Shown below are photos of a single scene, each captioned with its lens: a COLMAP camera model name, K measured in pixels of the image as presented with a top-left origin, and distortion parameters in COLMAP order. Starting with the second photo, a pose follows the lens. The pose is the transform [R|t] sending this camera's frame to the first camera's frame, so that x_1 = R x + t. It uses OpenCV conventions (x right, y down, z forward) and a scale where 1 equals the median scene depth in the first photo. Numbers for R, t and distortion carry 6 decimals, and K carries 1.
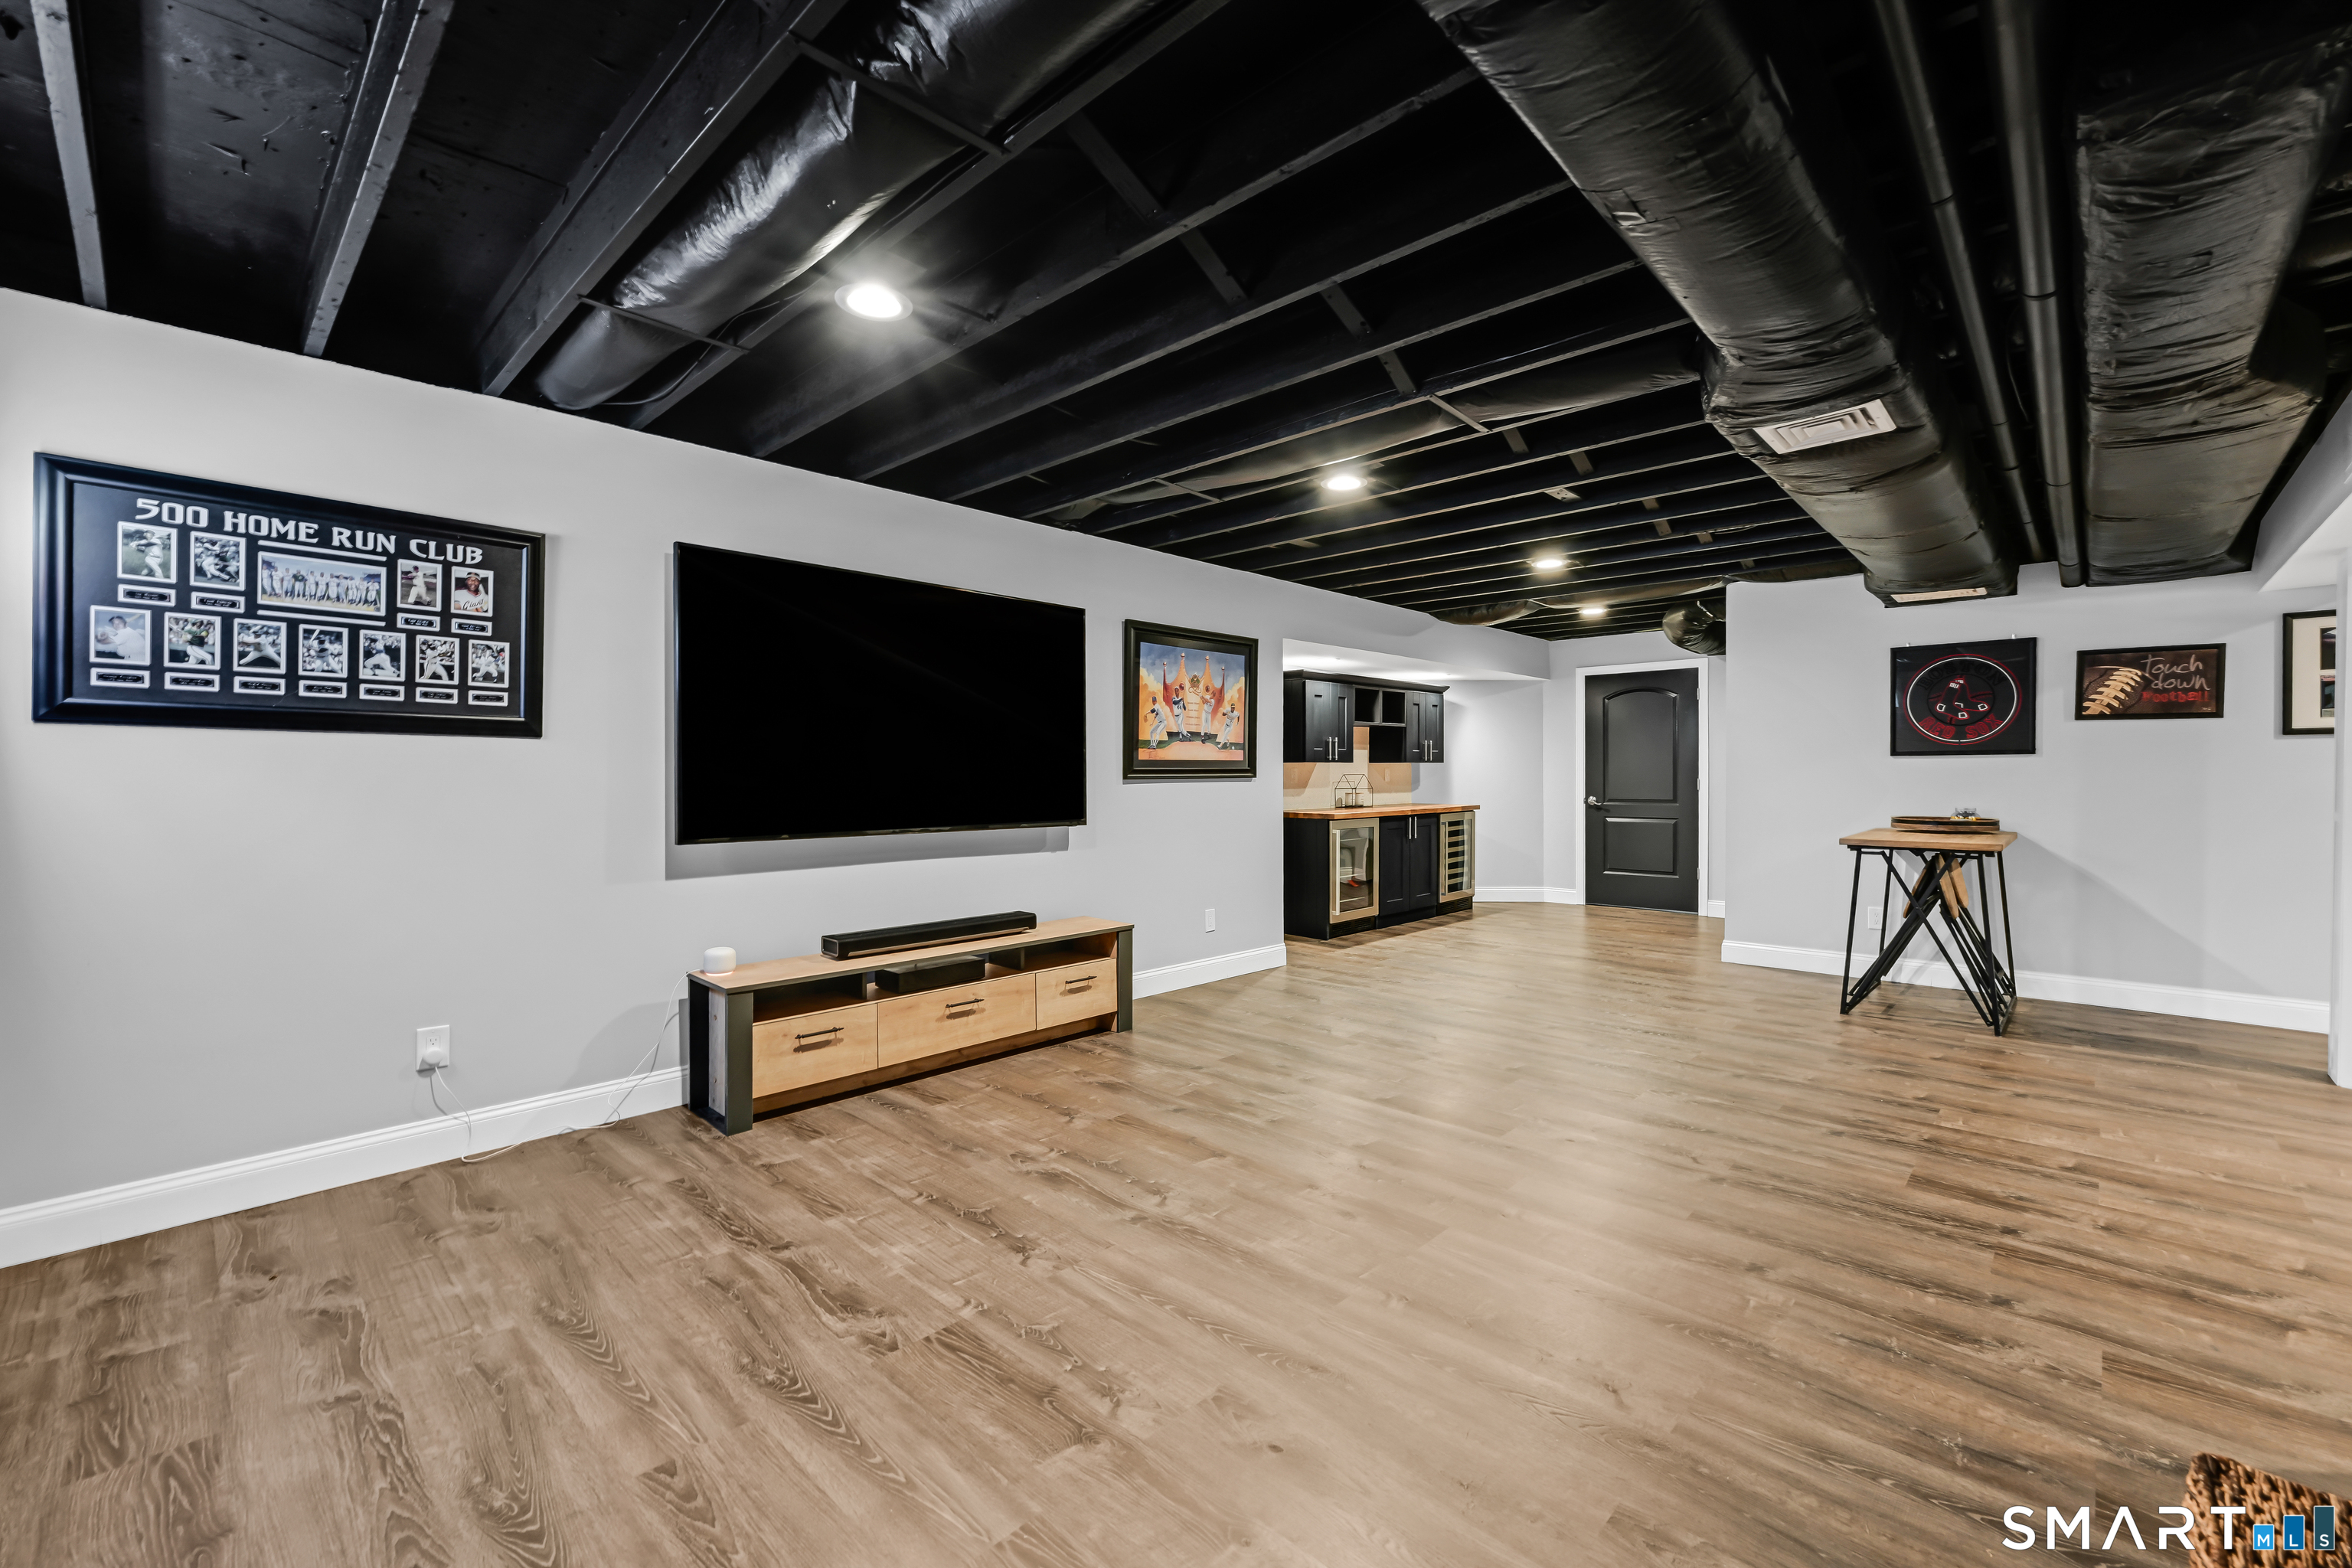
lens RADIAL K [[937.5, 0, 1172.6], [0, 937.5, 775.4], [0, 0, 1]] dist [-0.000452, -0.000214]
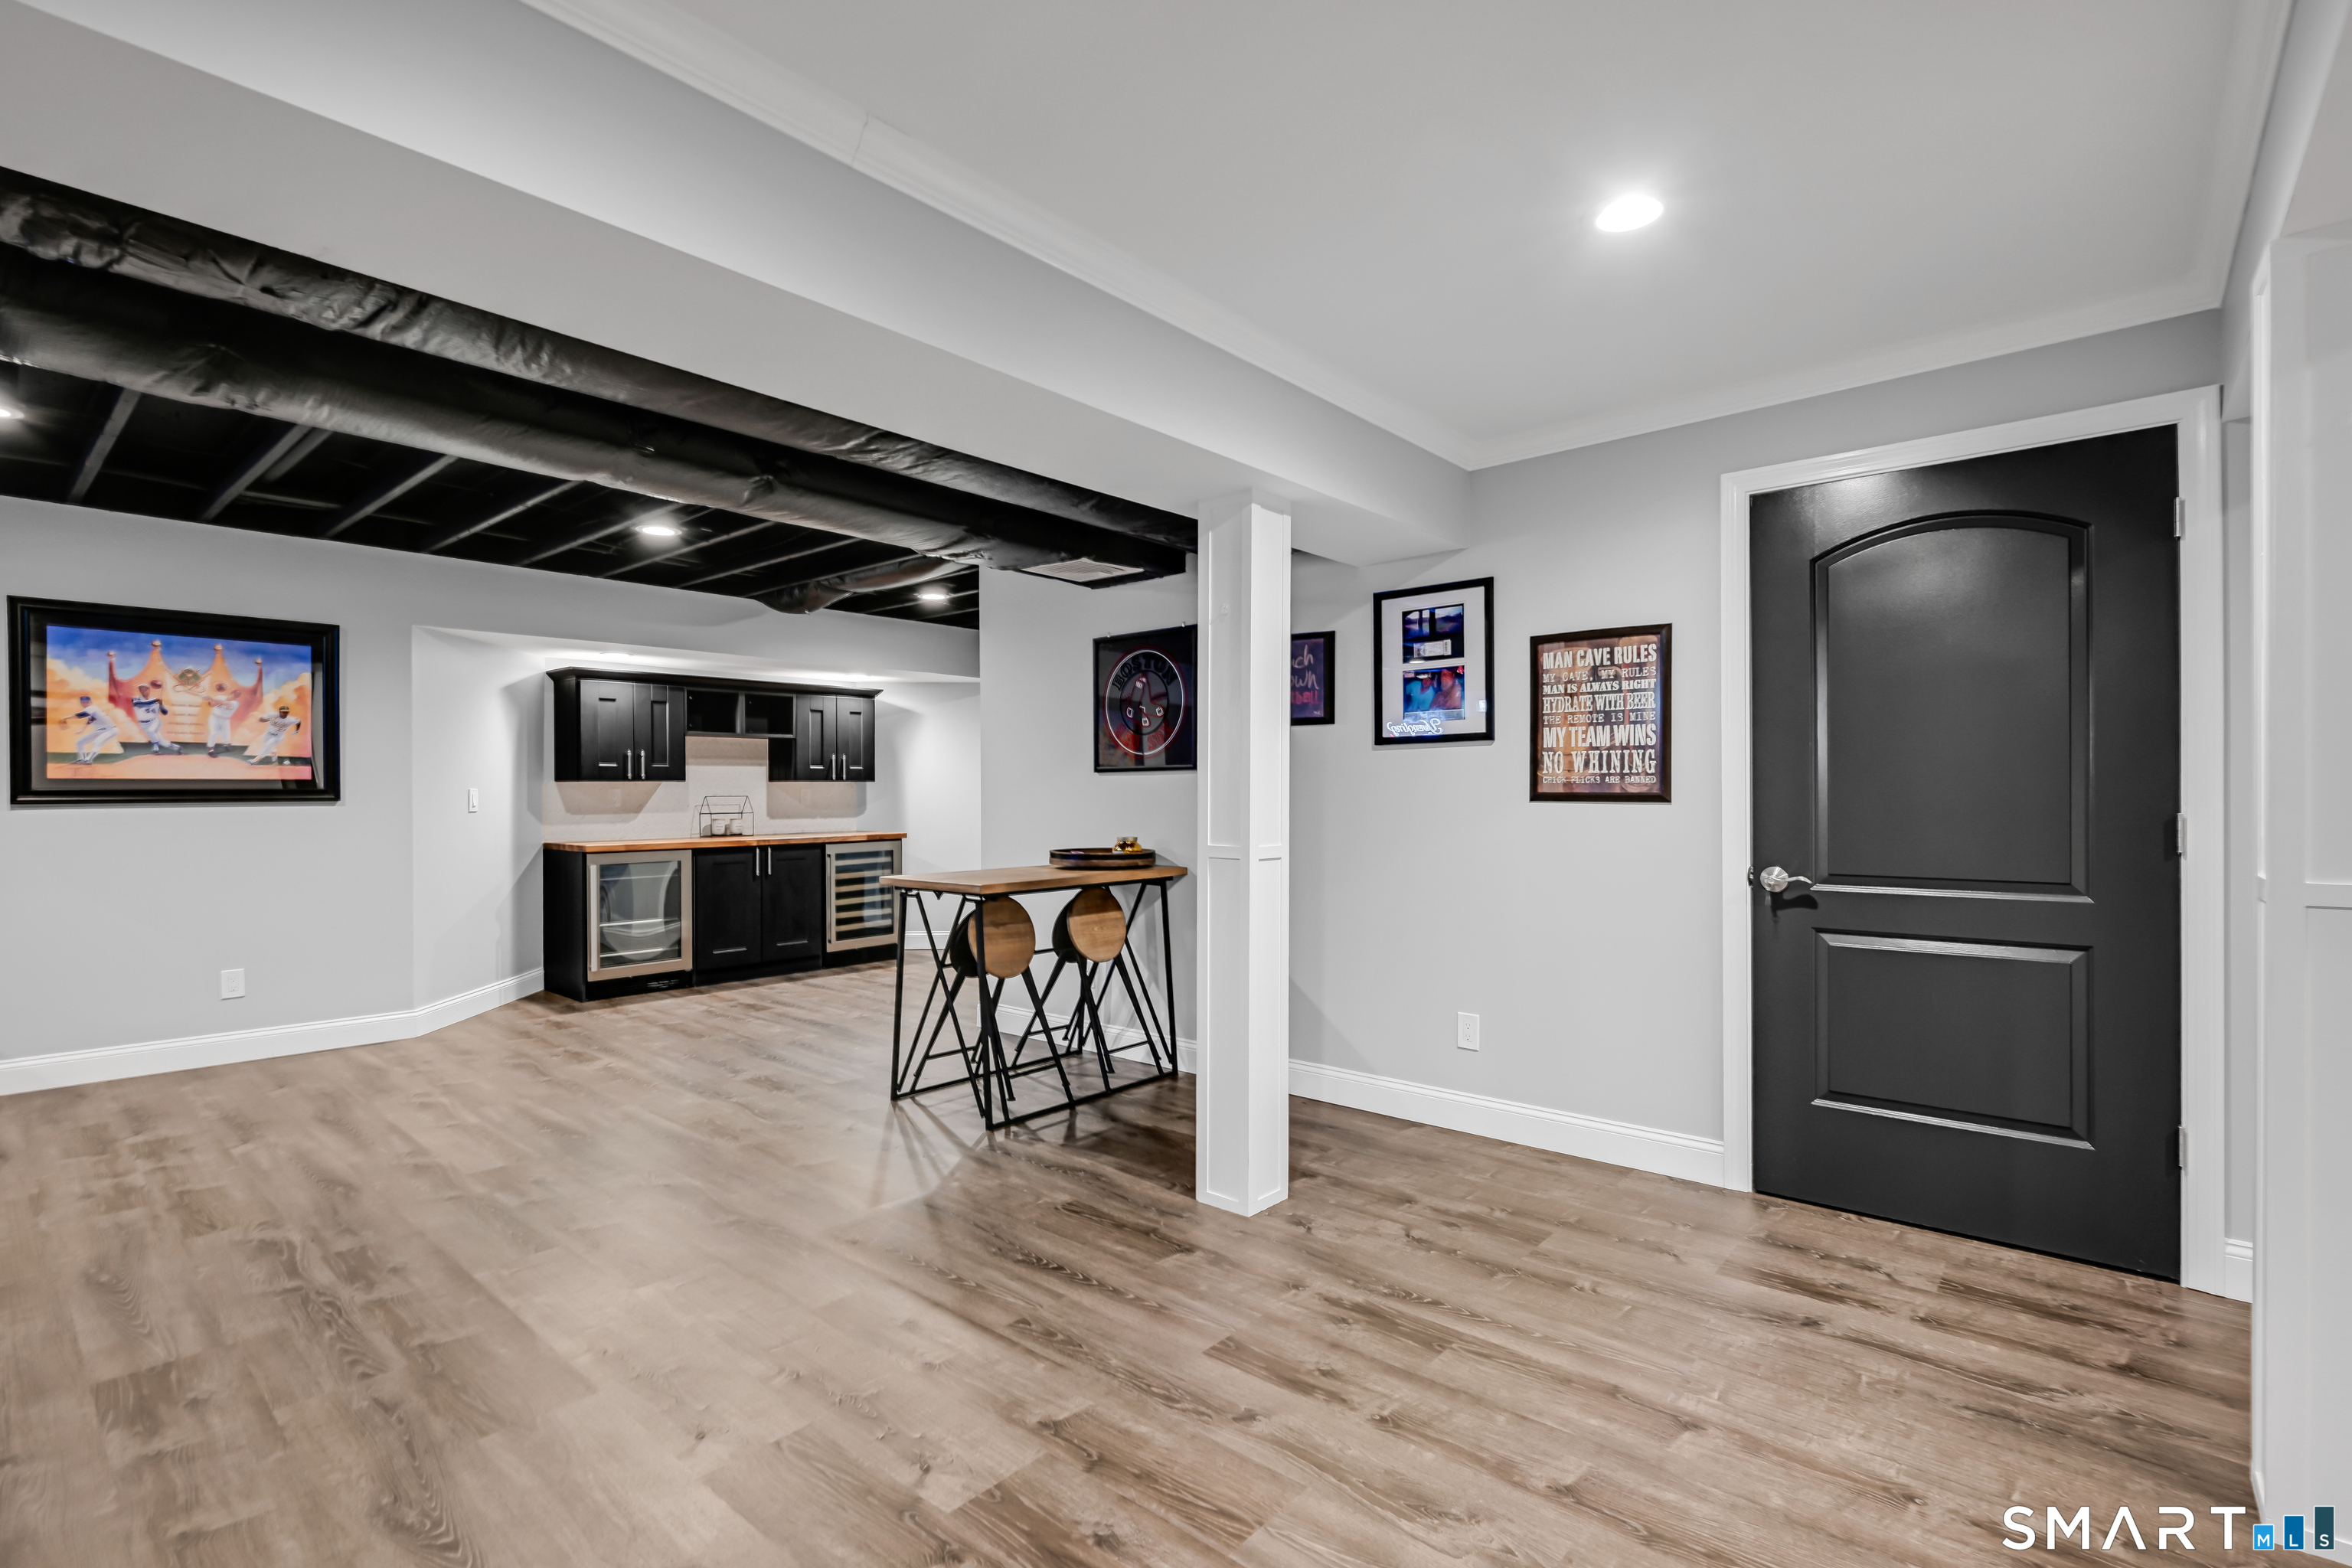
lens RADIAL K [[1054.3, 0, 1178.3], [0, 1054.3, 792.2], [0, 0, 1]] dist [-0.005304, -0.000593]
pose [[0.998805, -0.001782, 0.048838, 0.595710], [0.002018, 0.999987, -0.004779, 0.000707], [-0.048829, 0.004871, 0.998795, 0.067929]]
